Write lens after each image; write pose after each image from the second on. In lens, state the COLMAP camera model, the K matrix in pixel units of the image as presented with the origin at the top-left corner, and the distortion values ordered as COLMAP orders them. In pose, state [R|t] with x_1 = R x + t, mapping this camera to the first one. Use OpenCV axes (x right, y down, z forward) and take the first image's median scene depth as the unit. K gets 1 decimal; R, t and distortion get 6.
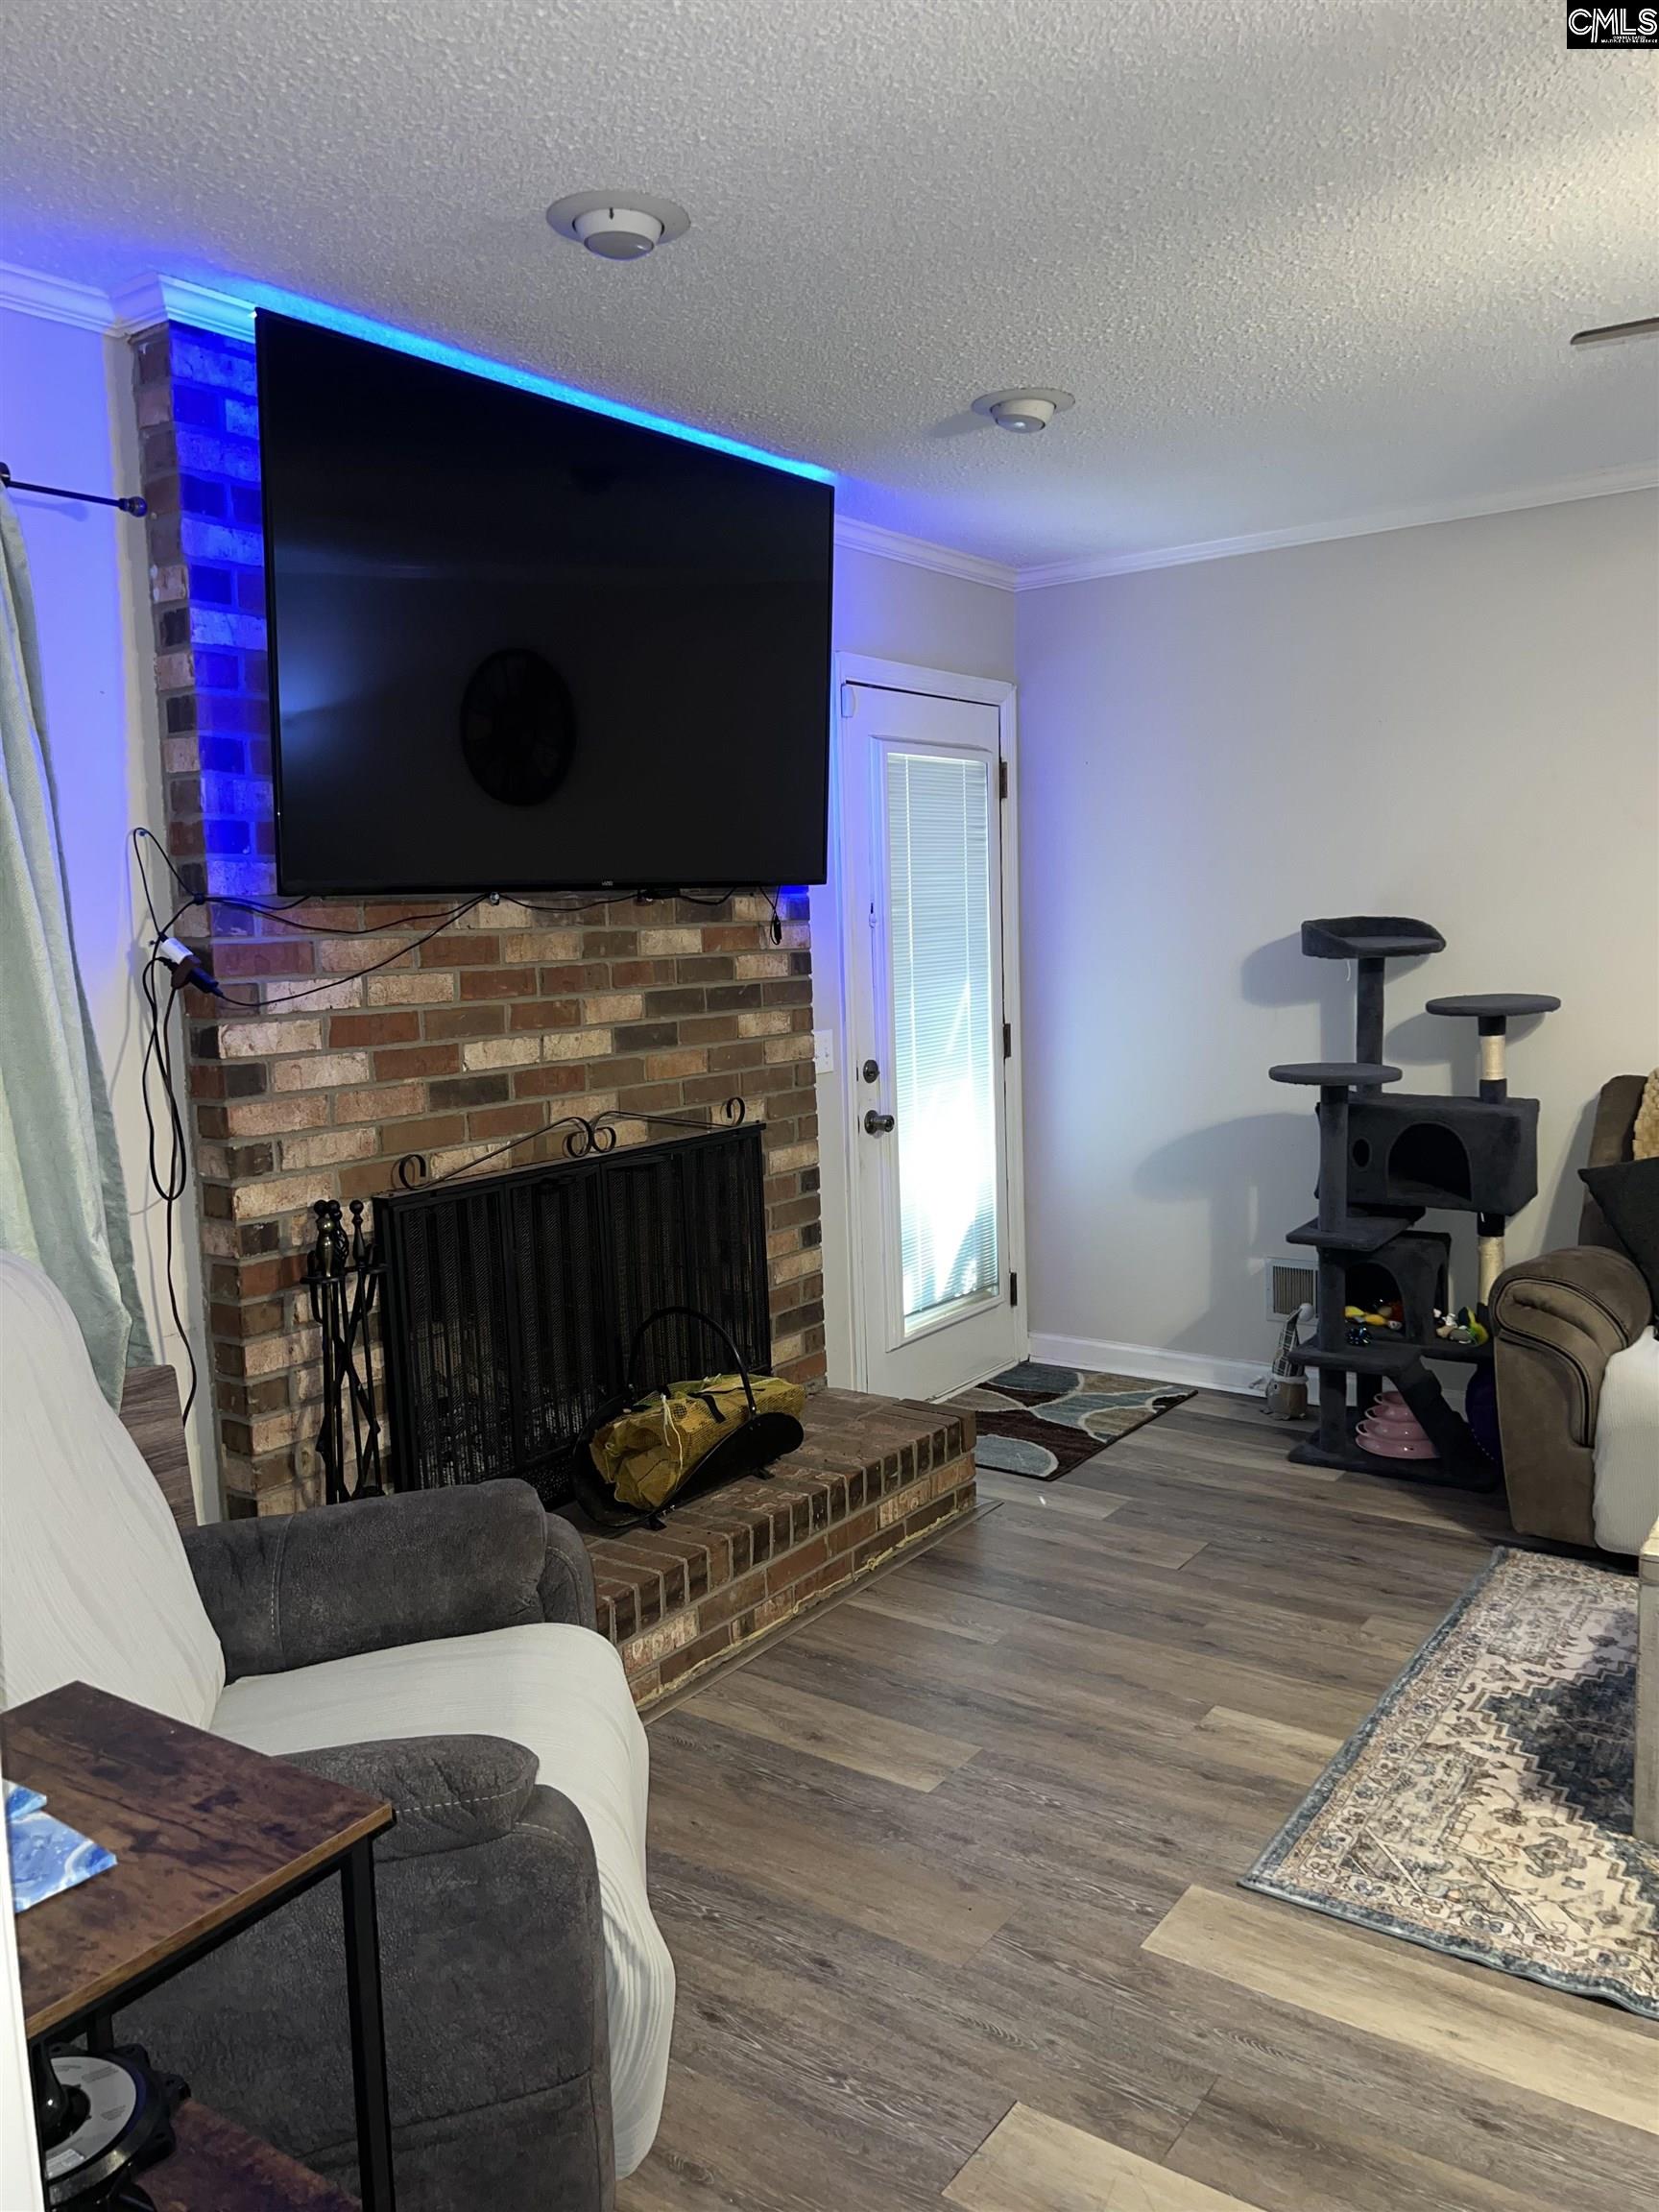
lens RADIAL K [[1647.0, 0, 824.2], [0, 1647.0, 1091.1], [0, 0, 1]] dist [0.025493, -0.004953]
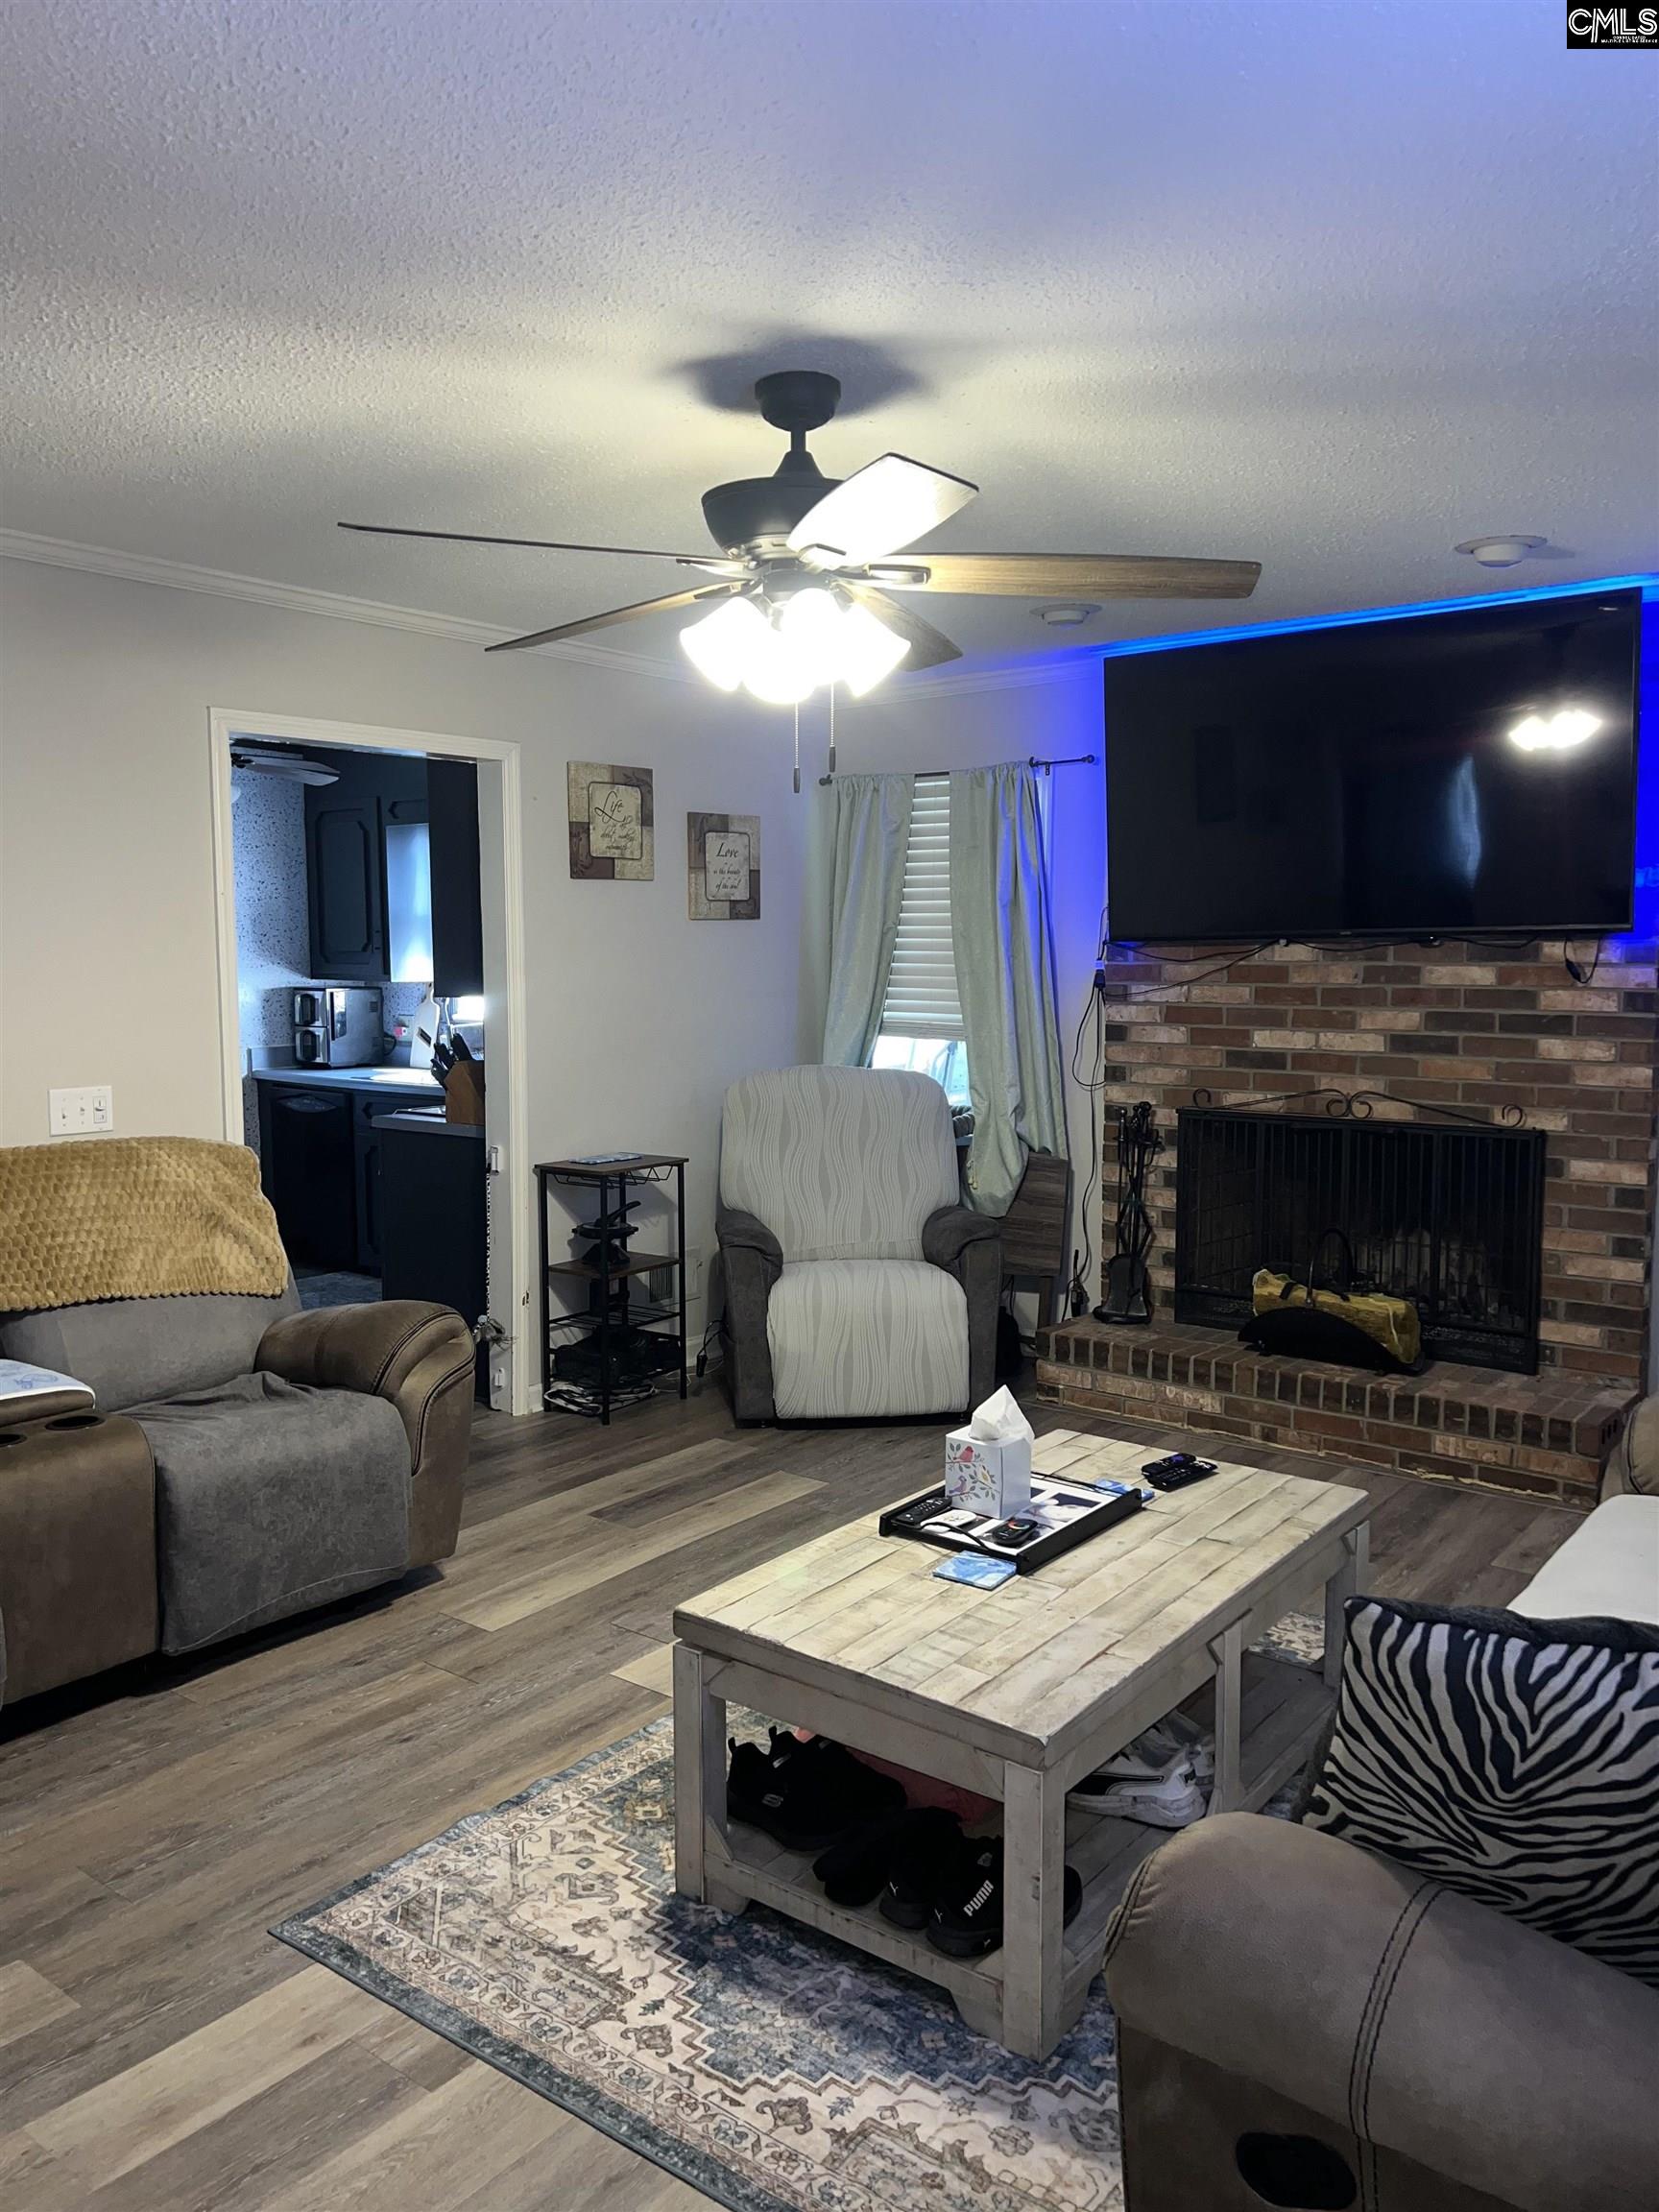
lens RADIAL K [[1647.0, 0, 825.0], [0, 1647.0, 1110.8], [0, 0, 1]] dist [0.025493, -0.004953]
pose [[-0.049160, 0.136712, -0.989390, 1.383322], [-0.094644, 0.985493, 0.140876, -0.135115], [0.994297, 0.100565, -0.035508, 0.612901]]
